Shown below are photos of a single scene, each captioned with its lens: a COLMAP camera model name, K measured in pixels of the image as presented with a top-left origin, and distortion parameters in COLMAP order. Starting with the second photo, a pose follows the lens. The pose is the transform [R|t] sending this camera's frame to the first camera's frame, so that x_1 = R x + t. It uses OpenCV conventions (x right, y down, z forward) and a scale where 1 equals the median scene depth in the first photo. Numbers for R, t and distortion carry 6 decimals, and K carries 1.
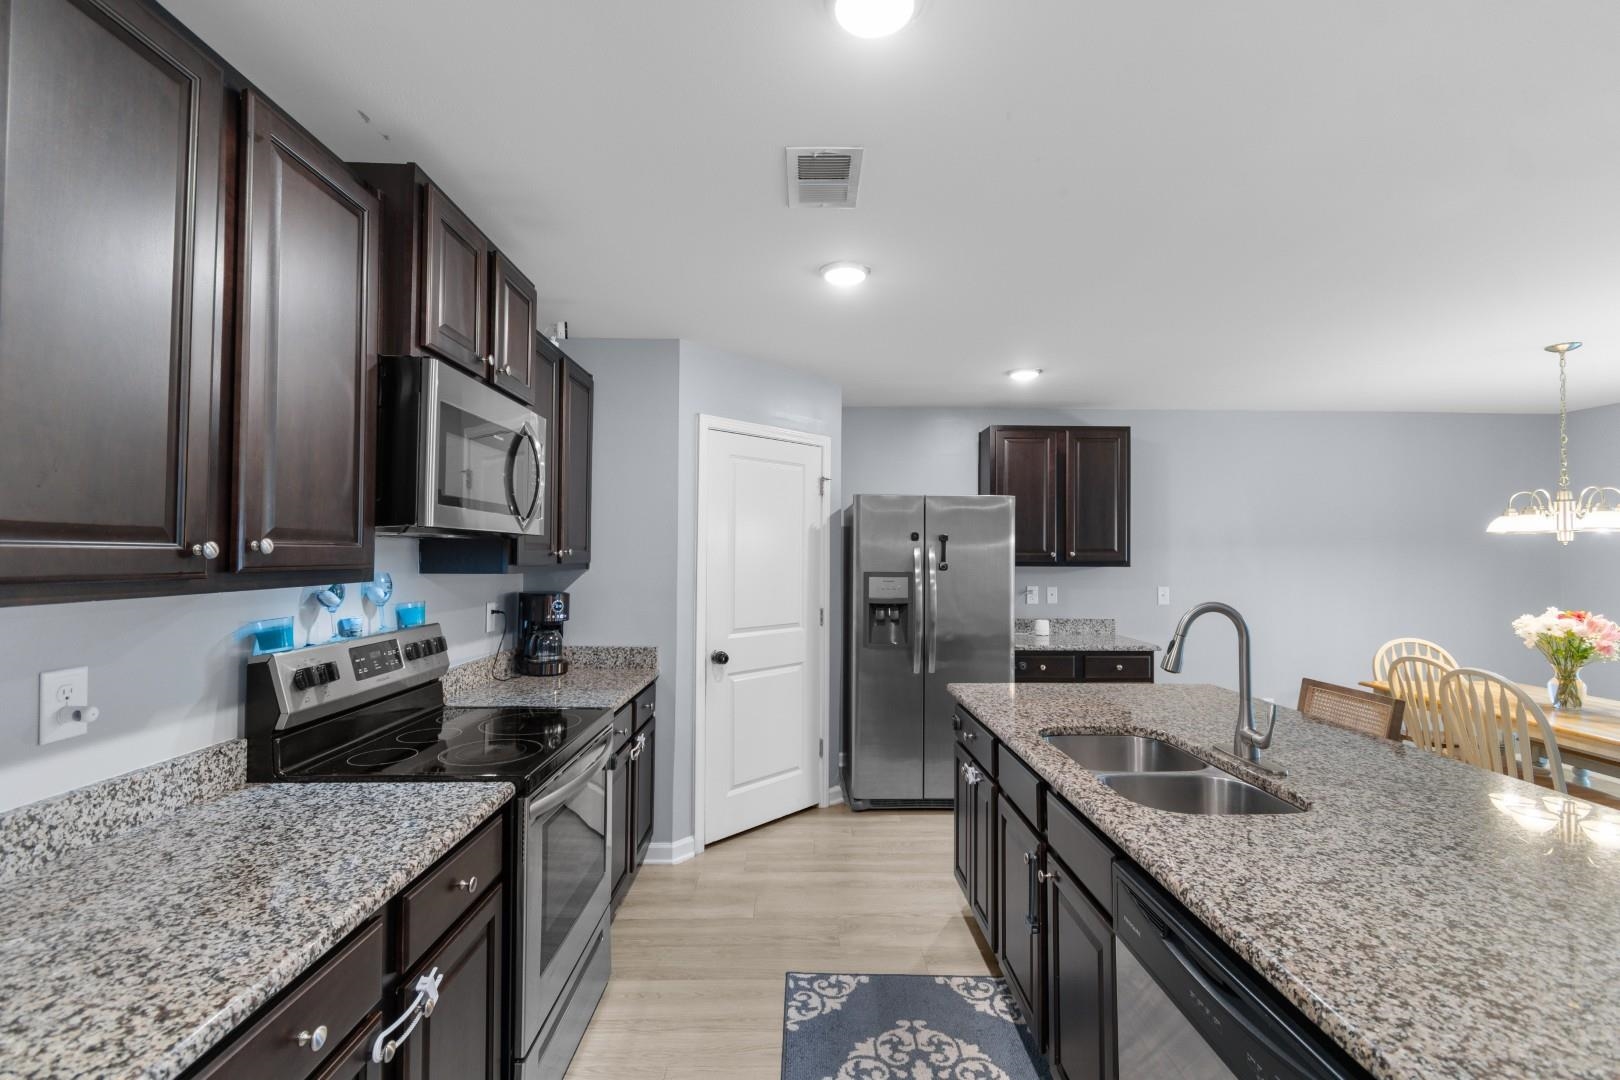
lens RADIAL K [[709.0, 0, 812.6], [0, 709.0, 538.7], [0, 0, 1]] dist [0.005021, -0.001193]
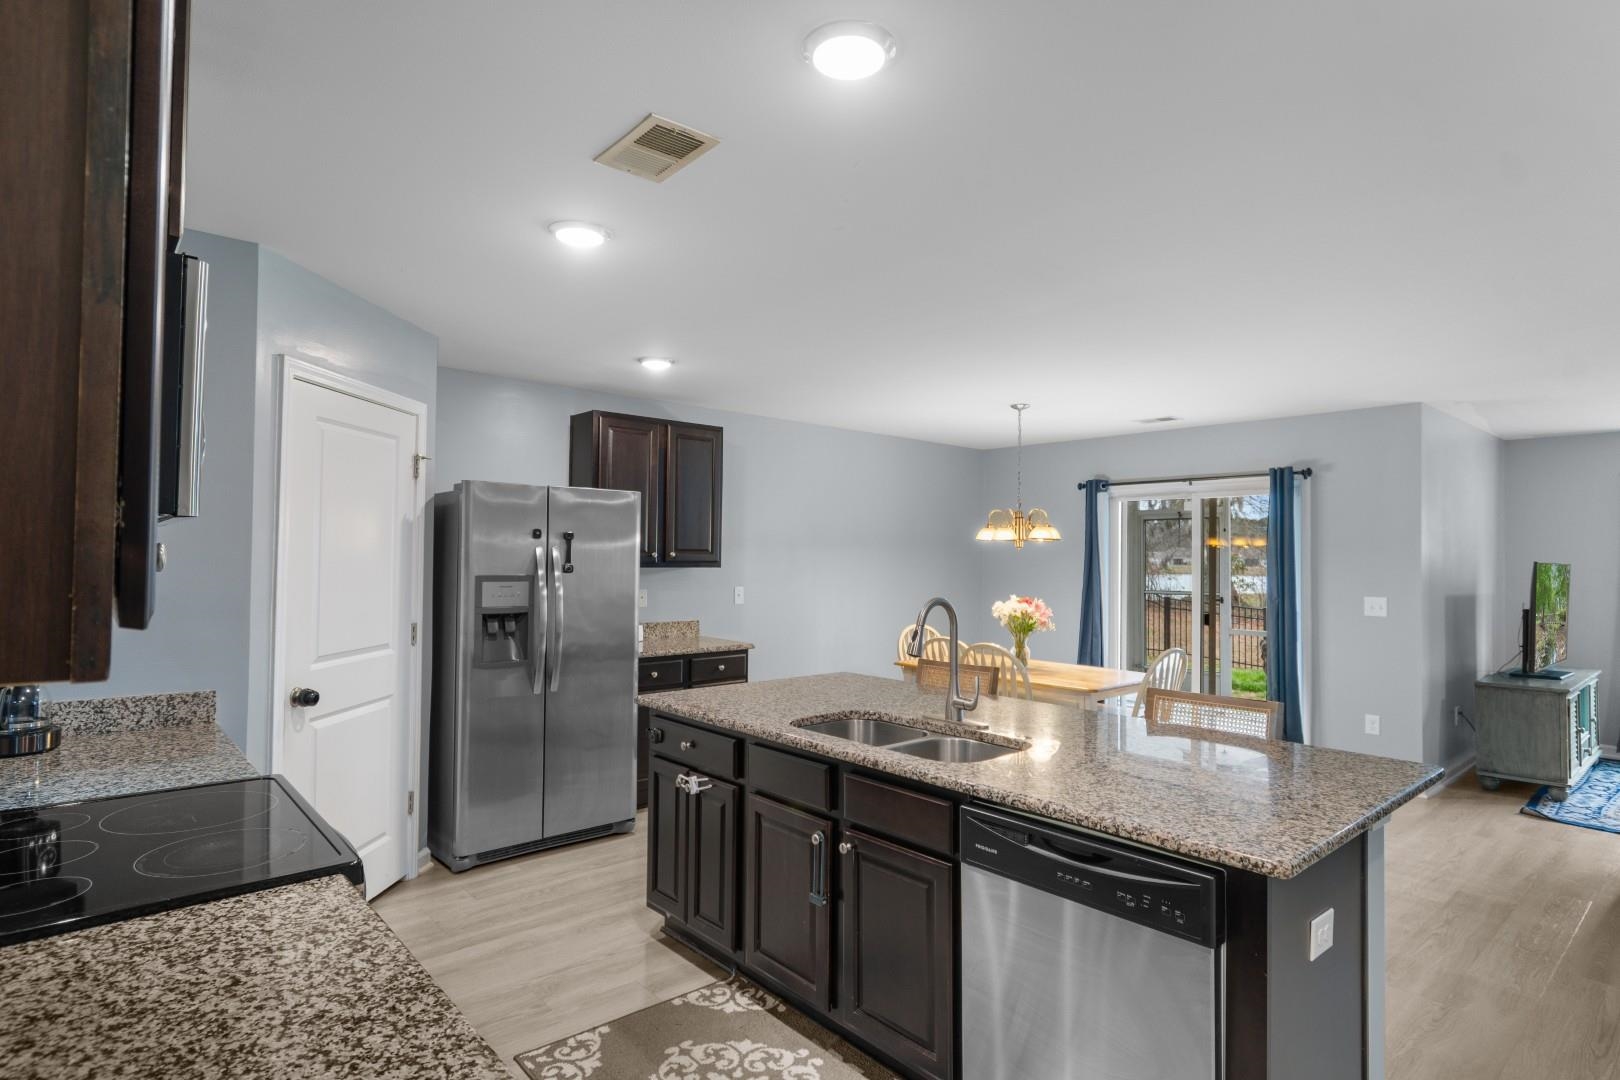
lens RADIAL K [[839.3, 0, 810.0], [0, 839.3, 540.0], [0, 0, 1]] dist [0.004878, -0.000080]
pose [[0.763256, 0.014758, 0.645928, -0.415278], [-0.020299, 0.999793, 0.001143, -0.005104], [-0.645777, -0.013984, 0.763398, 0.027781]]
